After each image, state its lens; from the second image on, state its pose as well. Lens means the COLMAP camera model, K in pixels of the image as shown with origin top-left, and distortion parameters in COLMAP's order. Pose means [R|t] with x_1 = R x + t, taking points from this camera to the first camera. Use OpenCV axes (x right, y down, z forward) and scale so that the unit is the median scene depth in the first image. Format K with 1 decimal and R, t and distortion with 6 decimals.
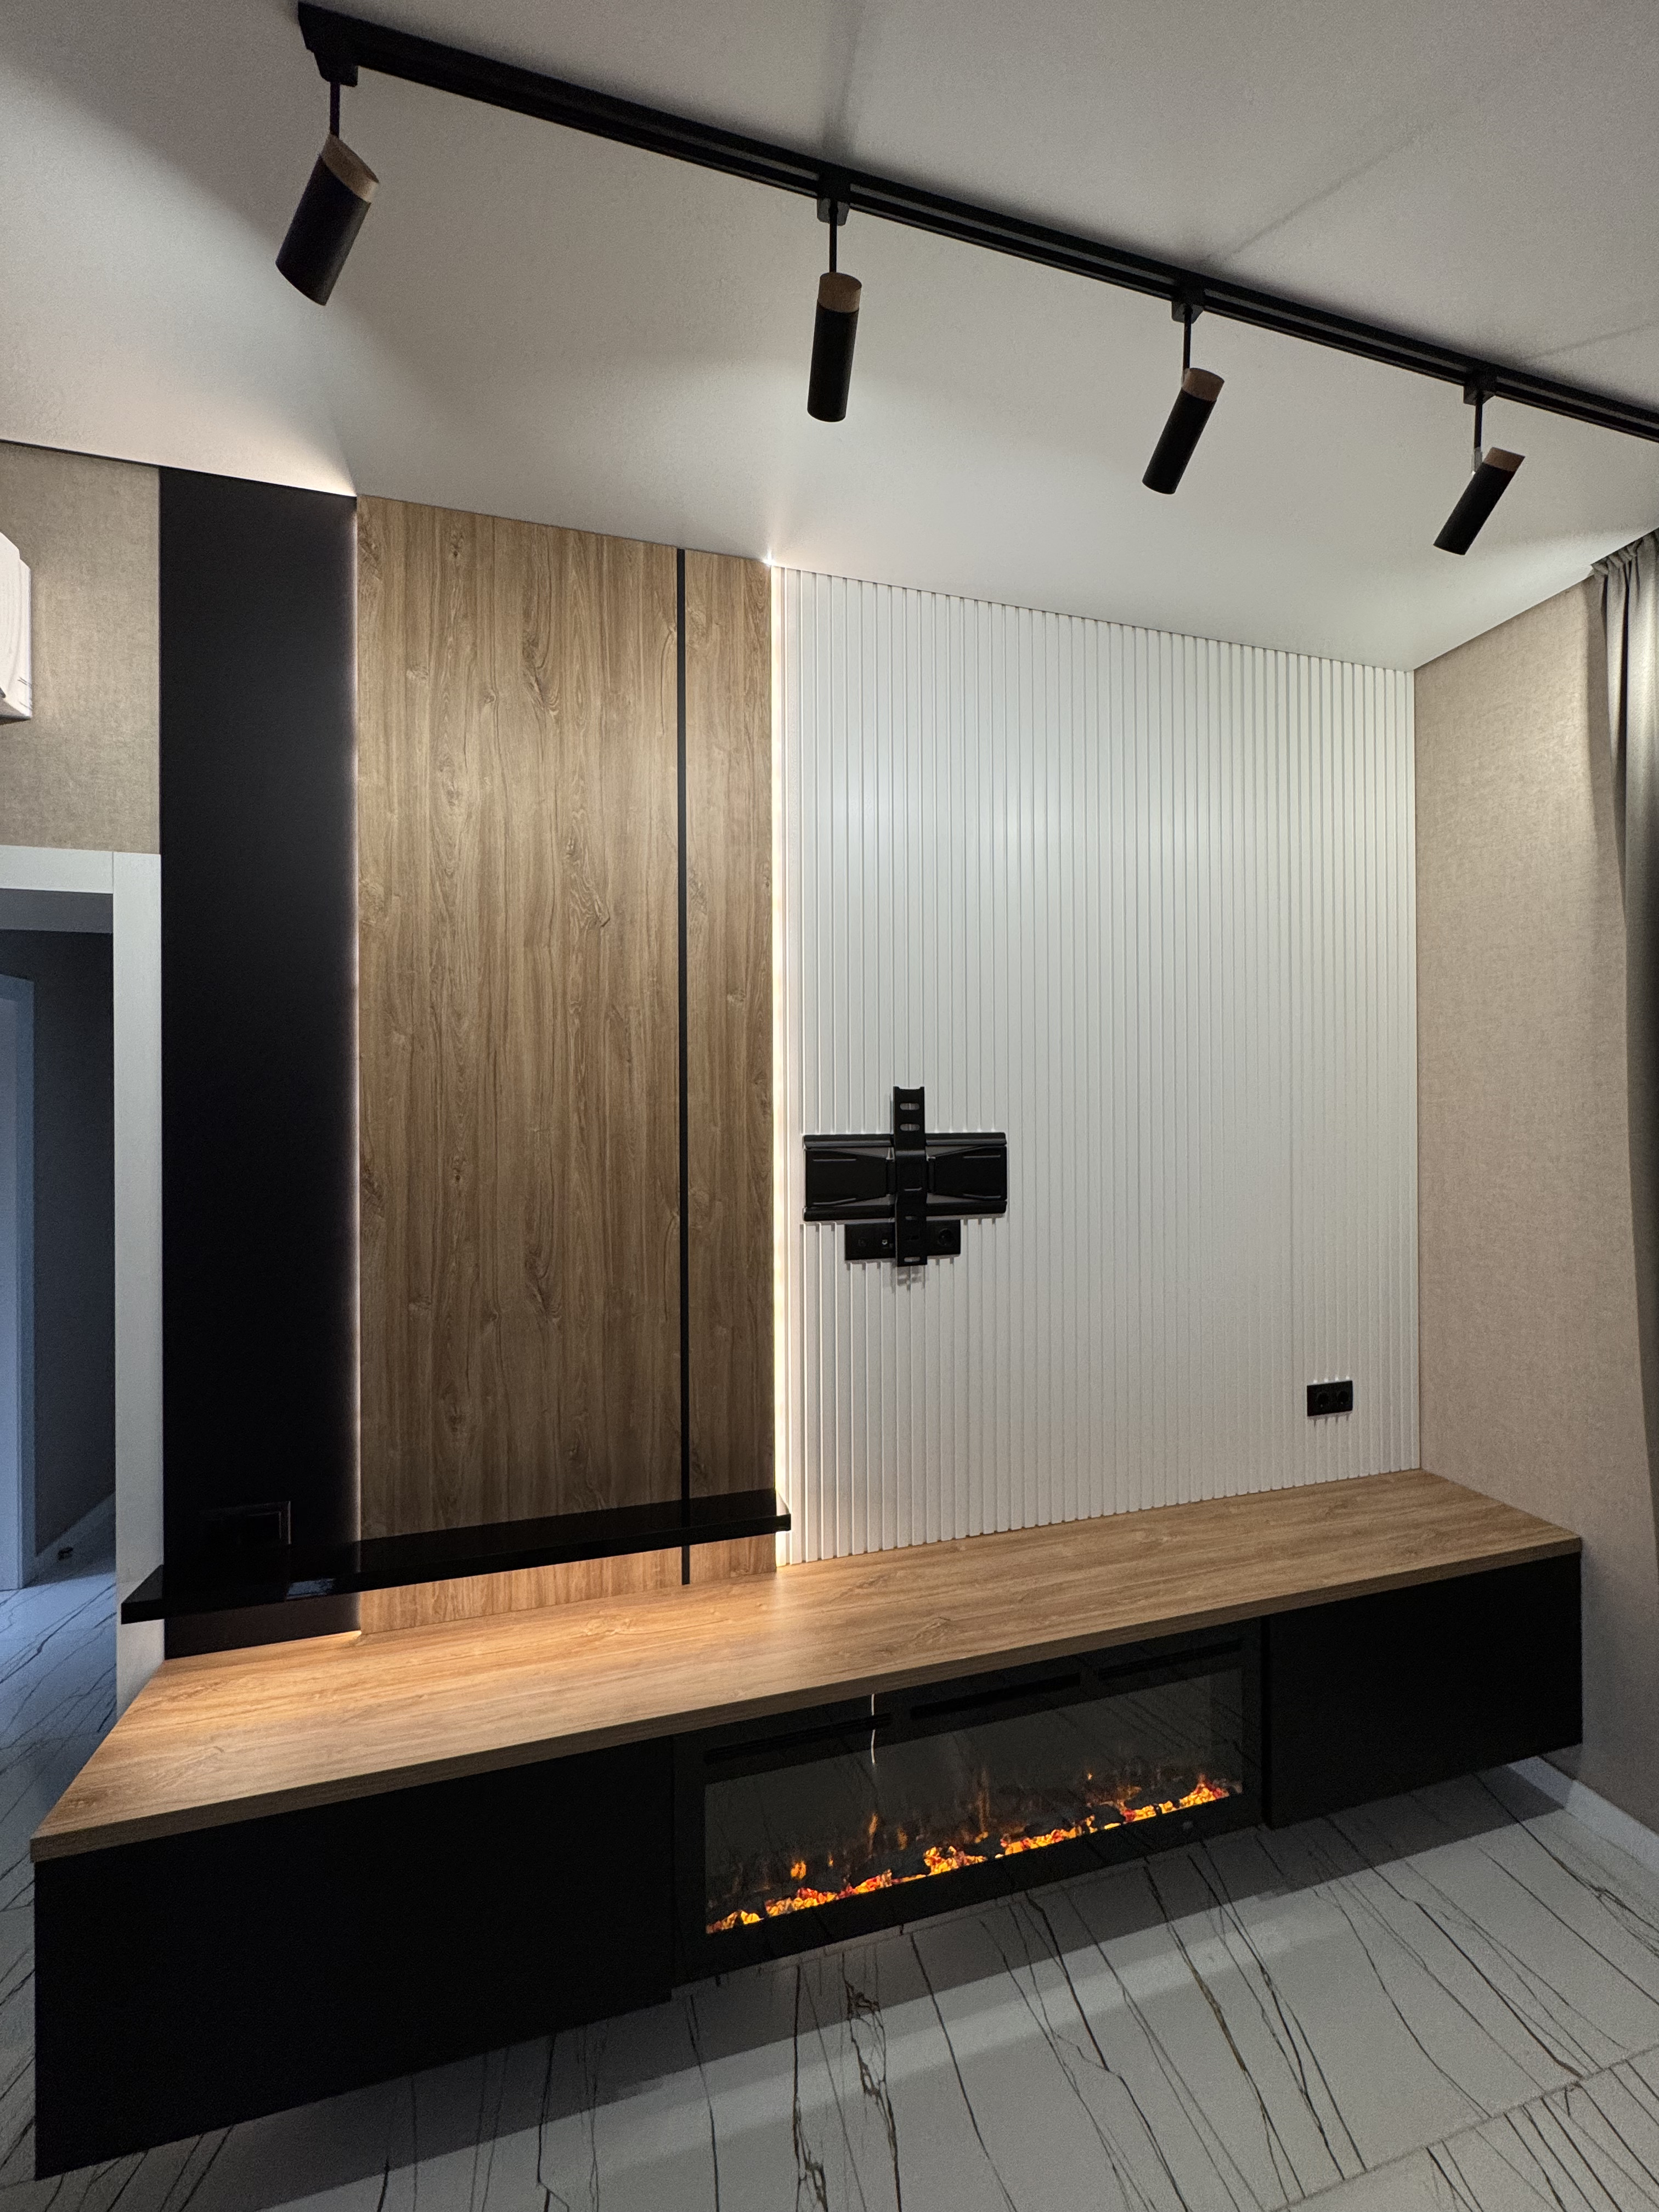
lens RADIAL K [[876.1, 0, 829.5], [0, 876.1, 1106.0], [0, 0, 1]] dist [-0.002913, 0.000245]
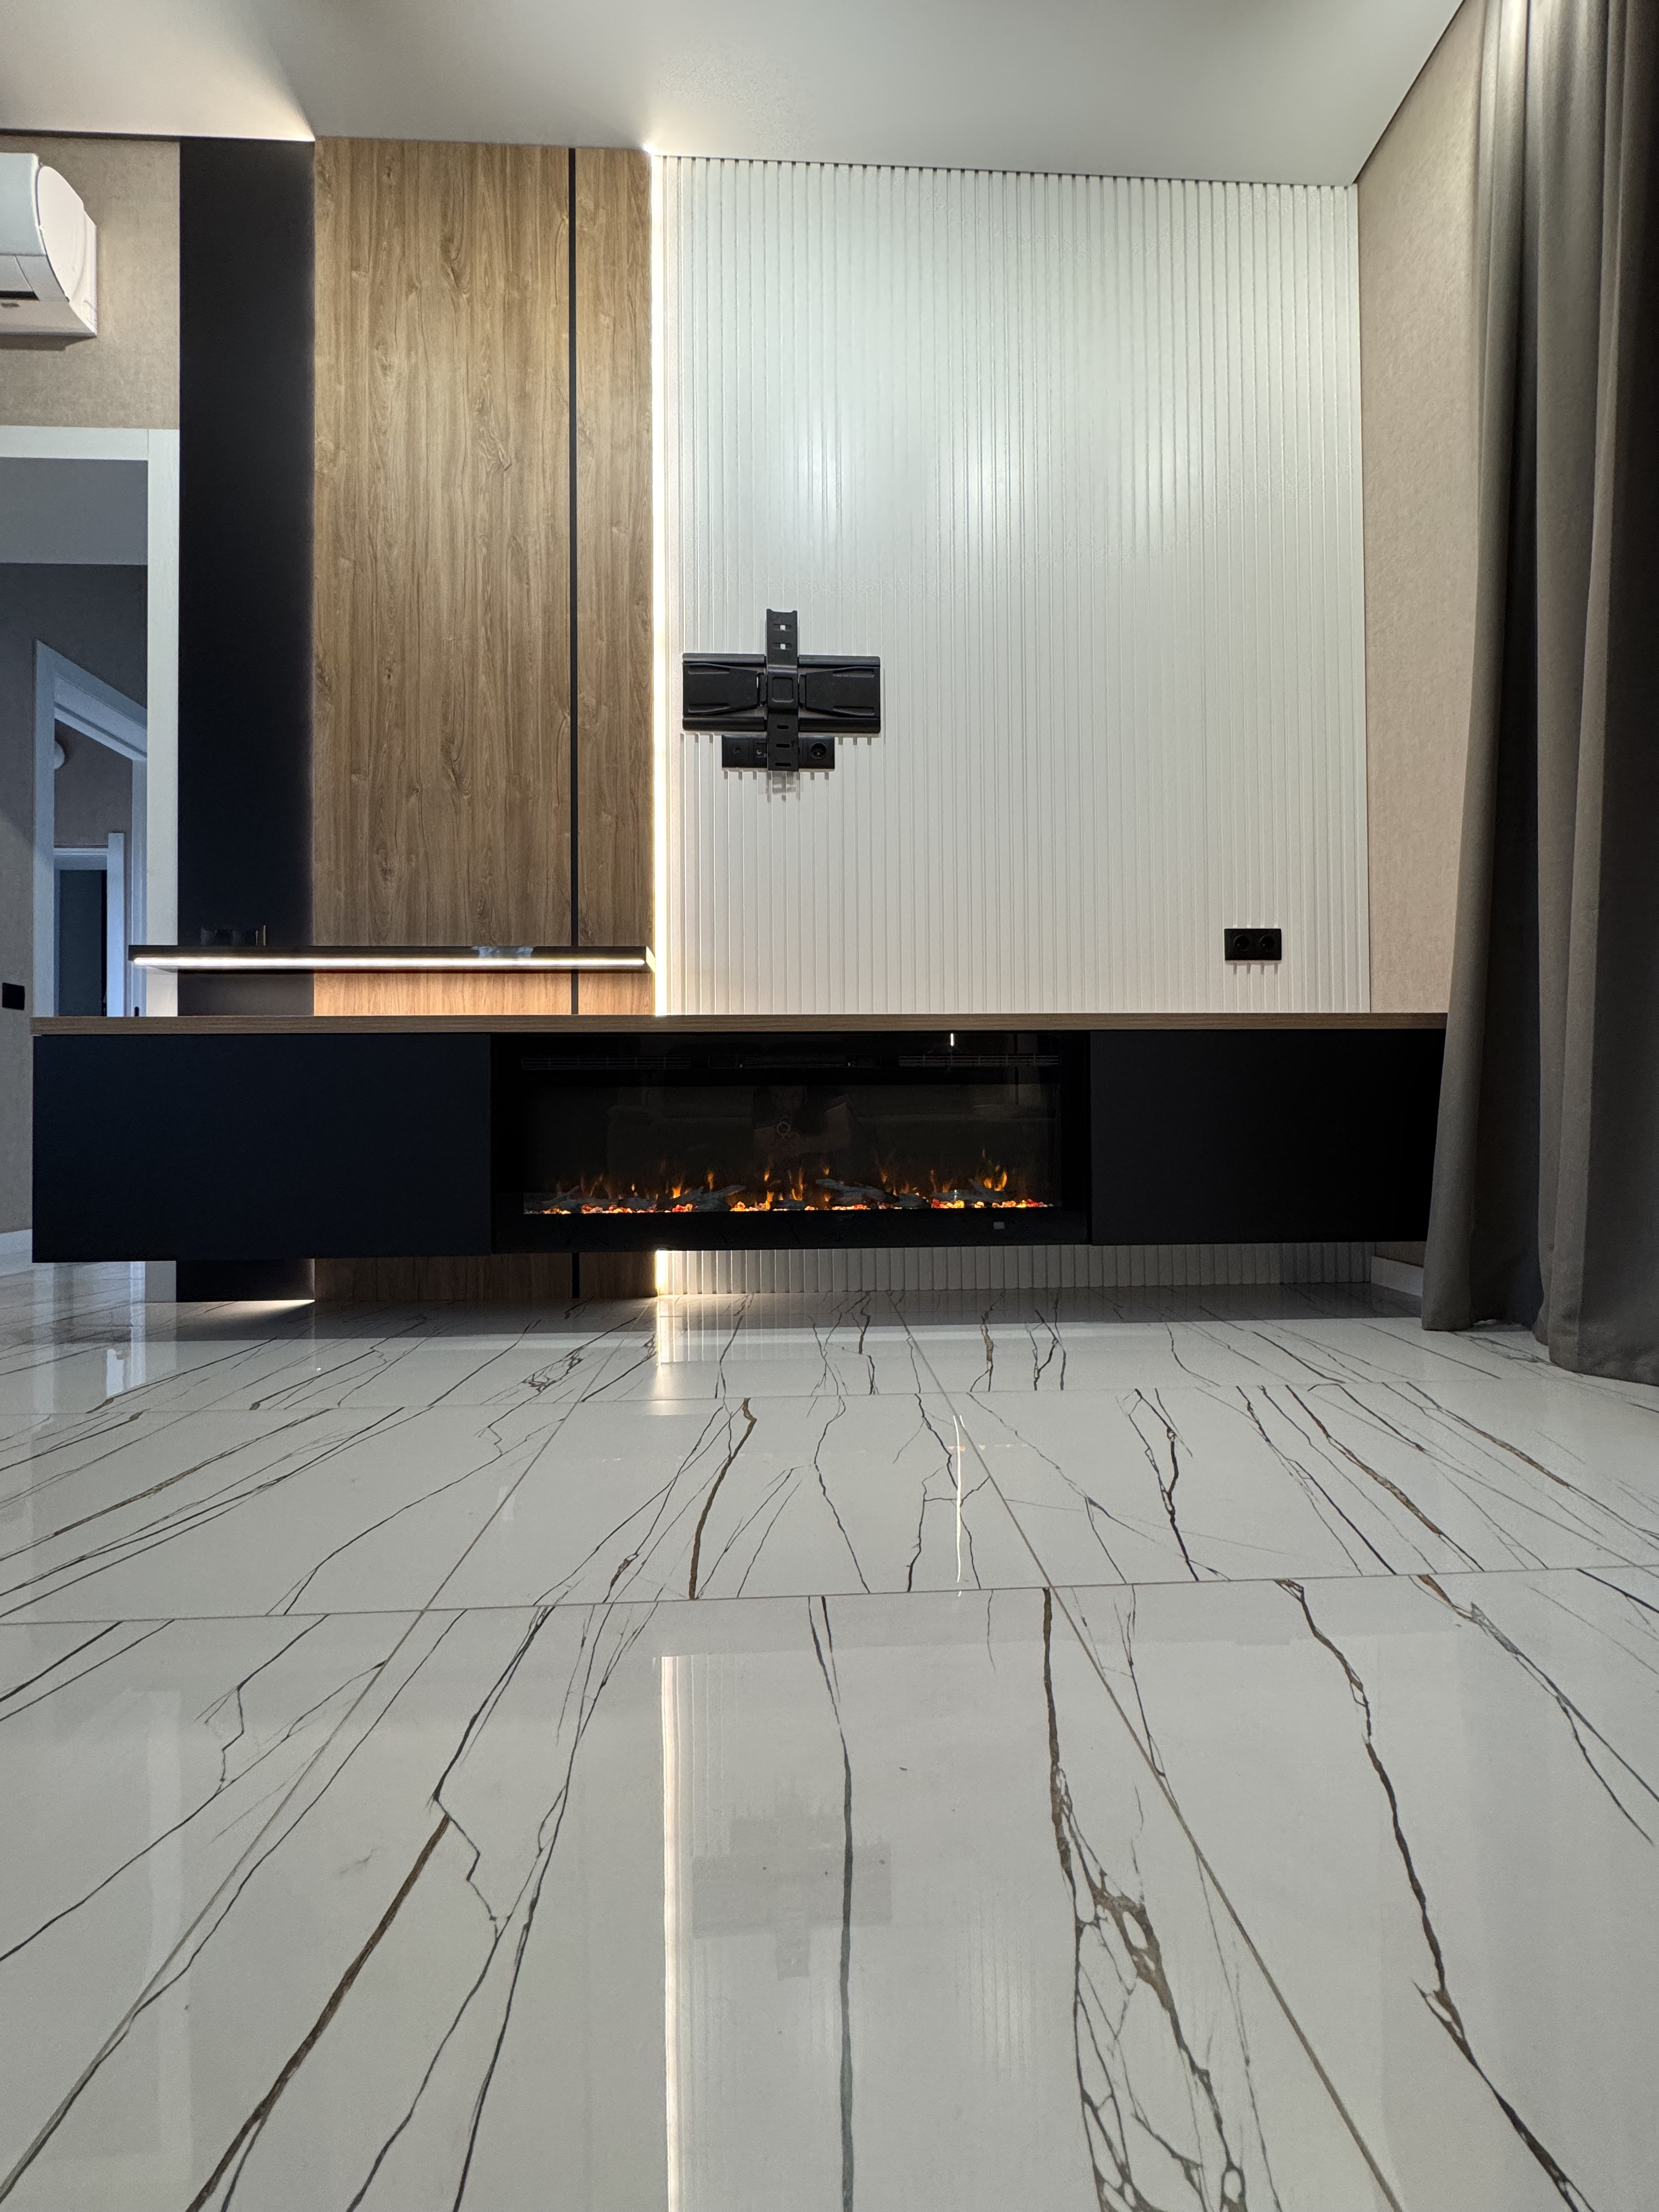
lens RADIAL K [[876.1, 0, 829.5], [0, 876.1, 1106.0], [0, 0, 1]] dist [-0.002913, 0.000245]
pose [[0.973699, -0.003726, -0.227806, 0.436120], [0.002211, 0.999974, -0.006907, 0.666734], [0.227826, 0.006222, 0.973682, -0.048616]]
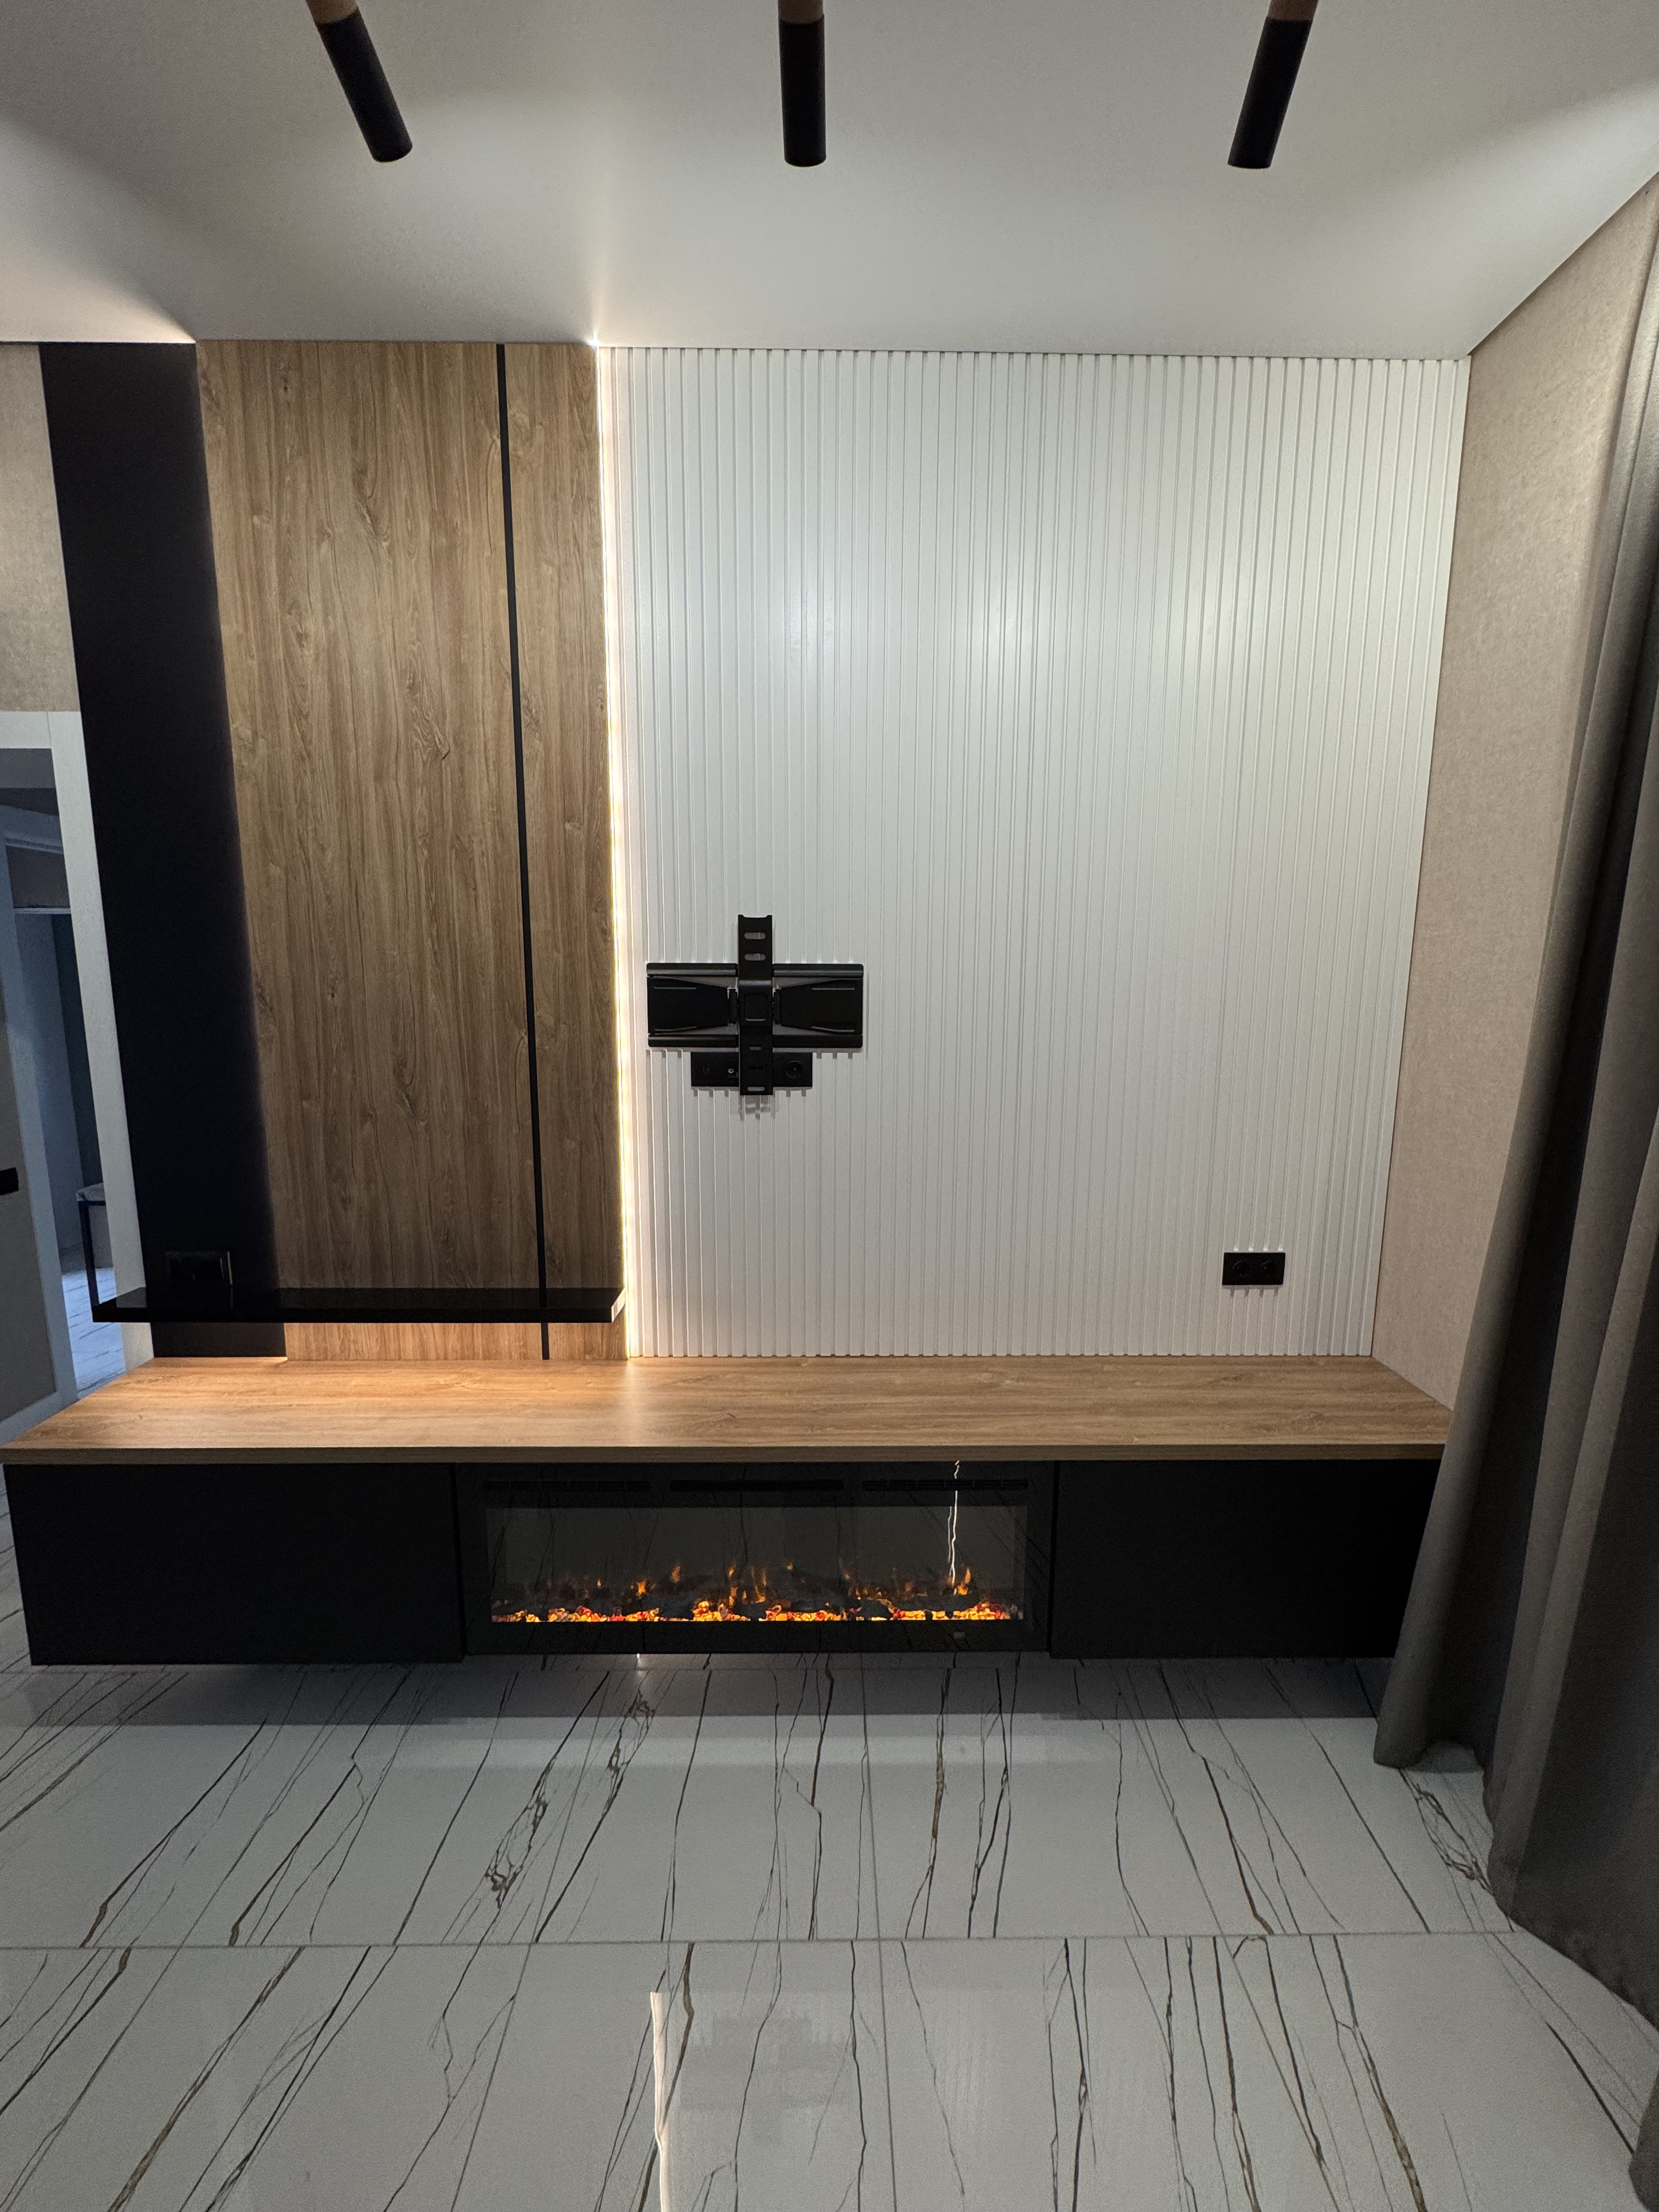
lens RADIAL K [[876.1, 0, 829.5], [0, 876.1, 1106.0], [0, 0, 1]] dist [-0.002913, 0.000245]
pose [[0.964855, 0.049223, -0.258132, 0.482392], [-0.009746, 0.988327, 0.152036, 0.043732], [0.262603, -0.144177, 0.954072, 0.057183]]
